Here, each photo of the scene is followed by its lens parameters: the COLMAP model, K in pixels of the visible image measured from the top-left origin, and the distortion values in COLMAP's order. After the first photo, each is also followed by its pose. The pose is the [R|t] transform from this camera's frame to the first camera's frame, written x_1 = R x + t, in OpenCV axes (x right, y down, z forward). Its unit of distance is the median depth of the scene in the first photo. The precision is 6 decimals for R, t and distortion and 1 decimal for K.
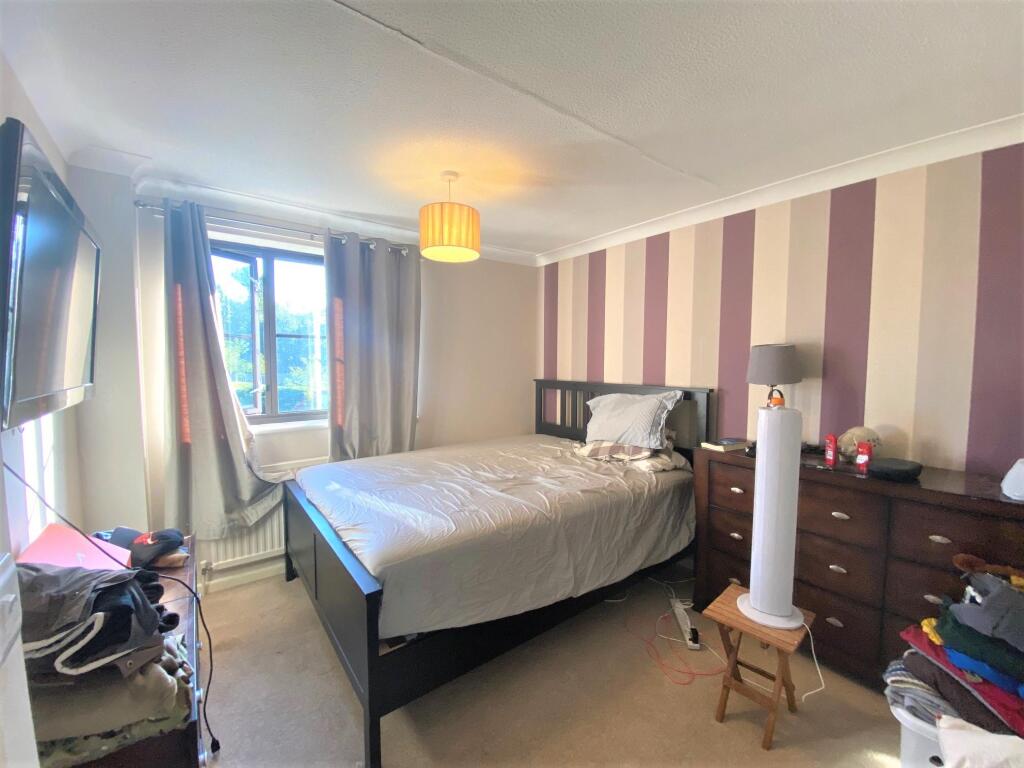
lens RADIAL K [[413.4, 0, 512.0], [0, 413.4, 384.0], [0, 0, 1]] dist [0.017498, -0.025285]
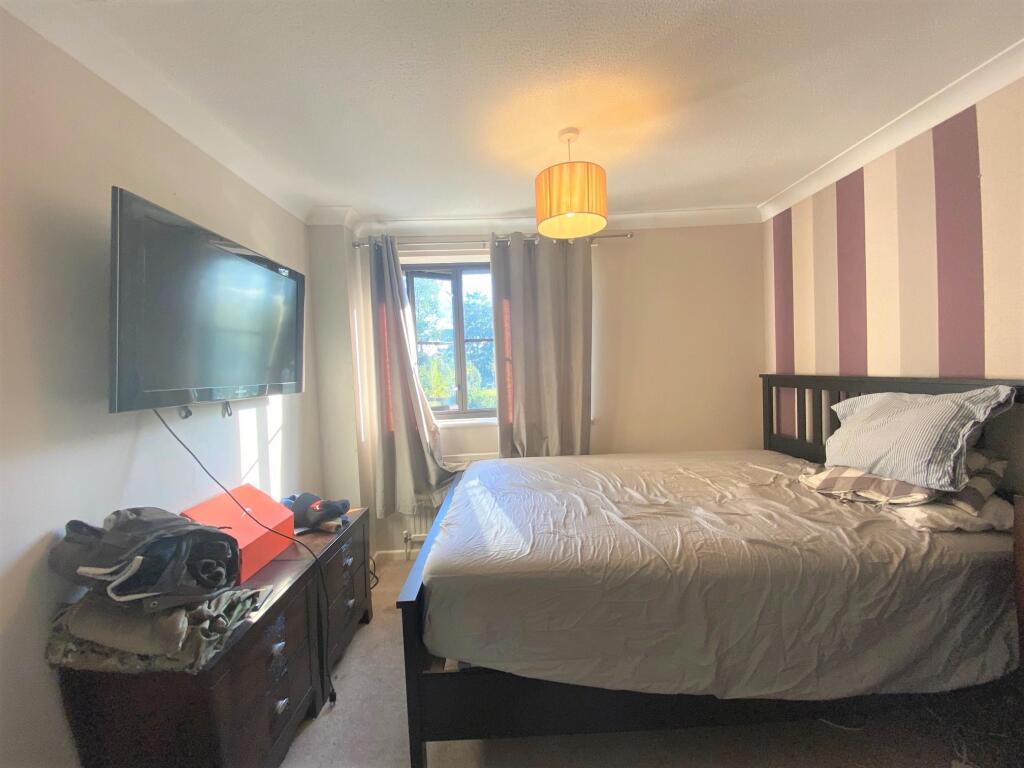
lens RADIAL K [[413.4, 0, 512.0], [0, 413.4, 384.0], [0, 0, 1]] dist [0.017498, -0.025285]
pose [[0.795240, -0.012892, -0.606157, 0.221631], [0.008900, 0.999914, -0.009591, 0.013260], [0.606229, 0.002232, 0.795287, 0.210803]]
